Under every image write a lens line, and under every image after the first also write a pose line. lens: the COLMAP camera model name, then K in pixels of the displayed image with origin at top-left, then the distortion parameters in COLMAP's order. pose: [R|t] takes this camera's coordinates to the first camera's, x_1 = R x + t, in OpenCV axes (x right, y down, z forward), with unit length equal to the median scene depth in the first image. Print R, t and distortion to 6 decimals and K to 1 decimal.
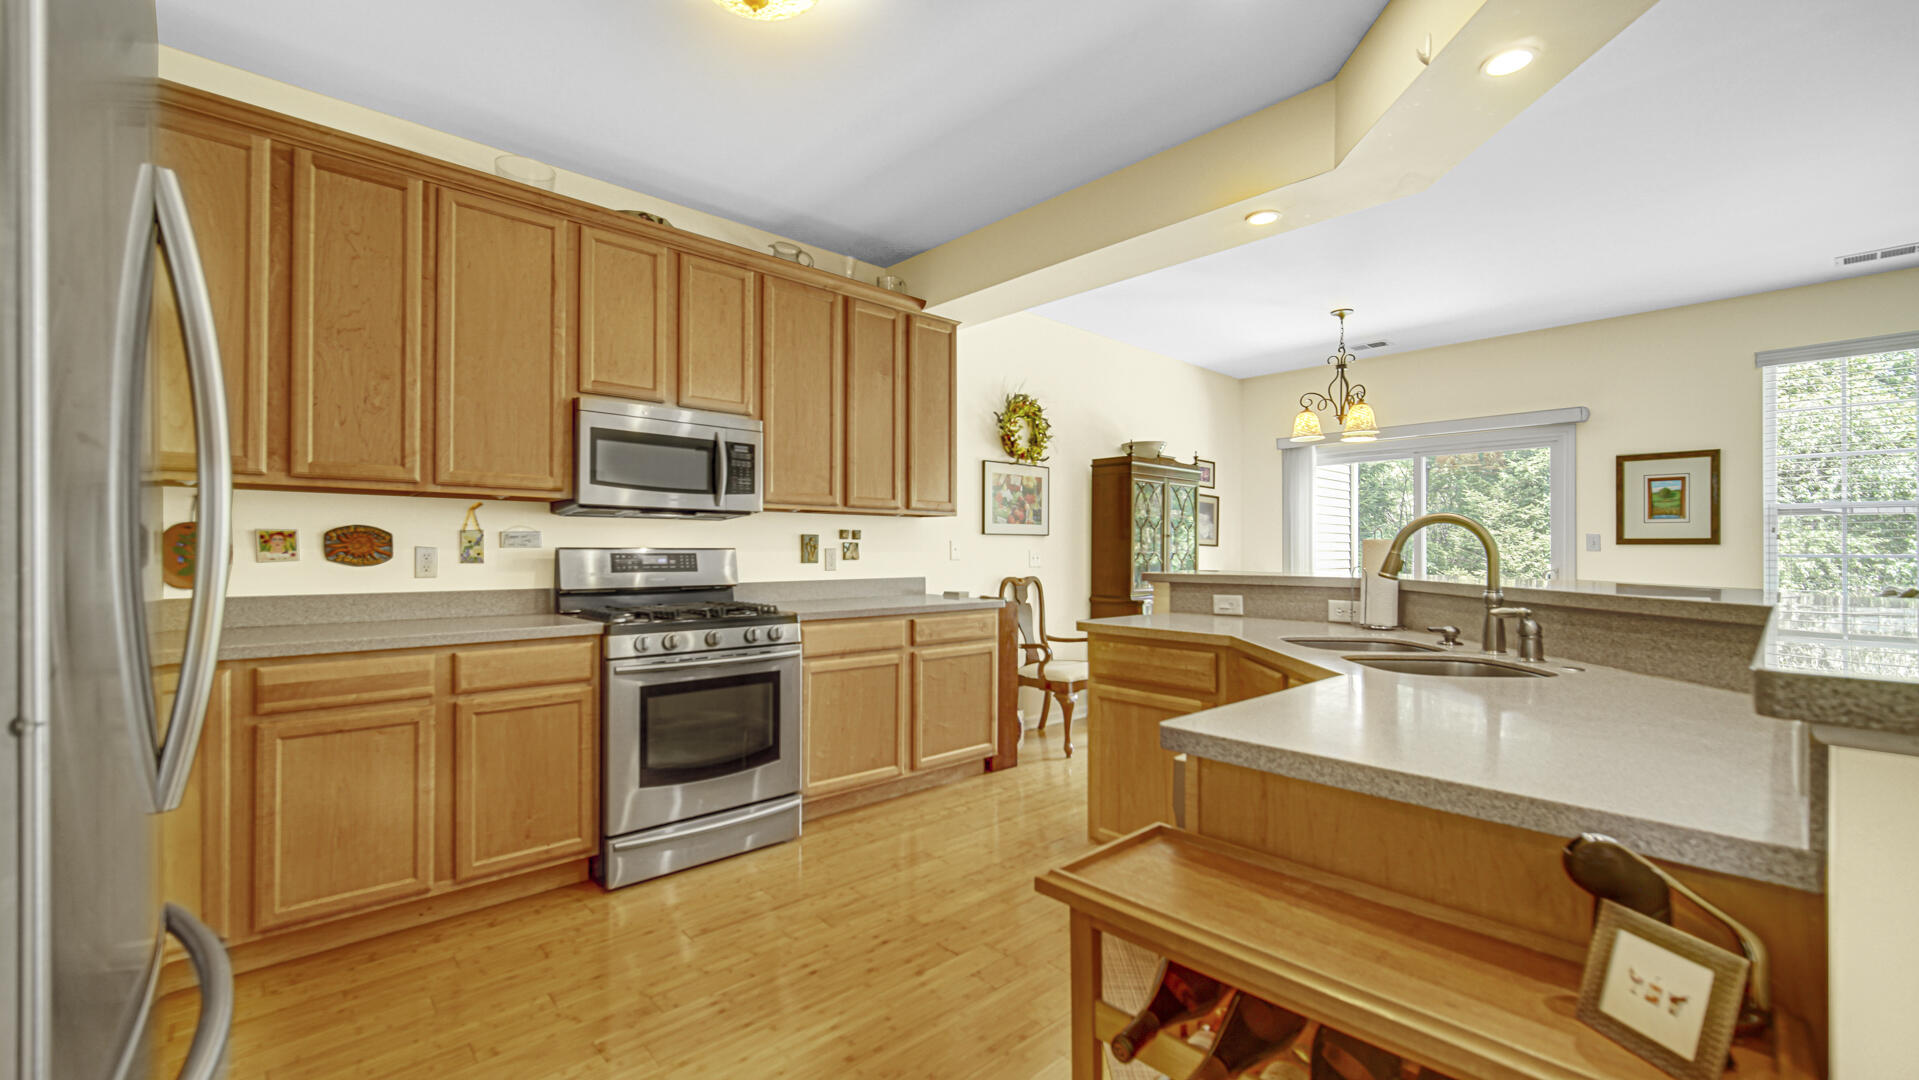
lens RADIAL K [[759.6, 0, 965.0], [0, 759.6, 548.6], [0, 0, 1]] dist [-0.005041, 0.000224]
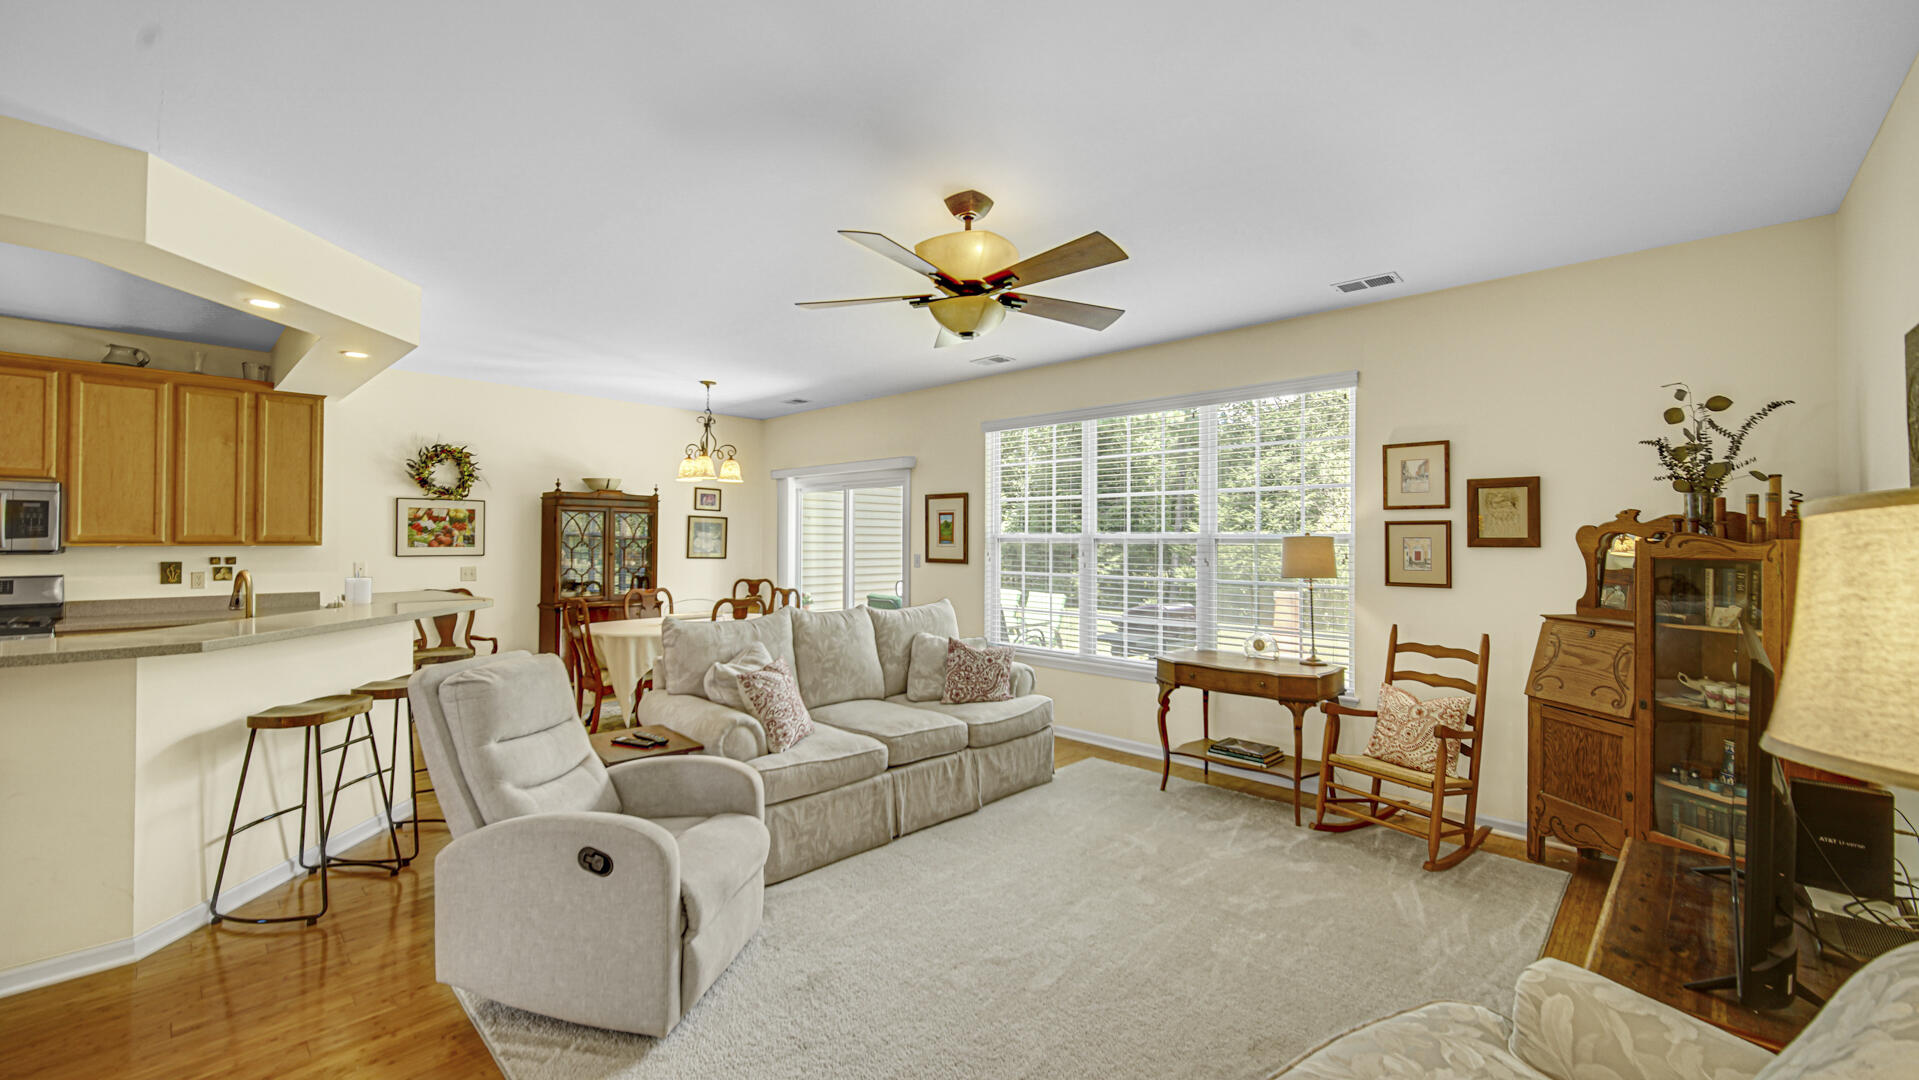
lens RADIAL K [[759.6, 0, 955.7], [0, 759.6, 527.2], [0, 0, 1]] dist [-0.005041, 0.000224]
pose [[0.997331, 0.001875, 0.072988, 1.213827], [-0.000864, 0.999903, -0.013877, -0.072090], [-0.073007, 0.013777, 0.997236, -0.448051]]
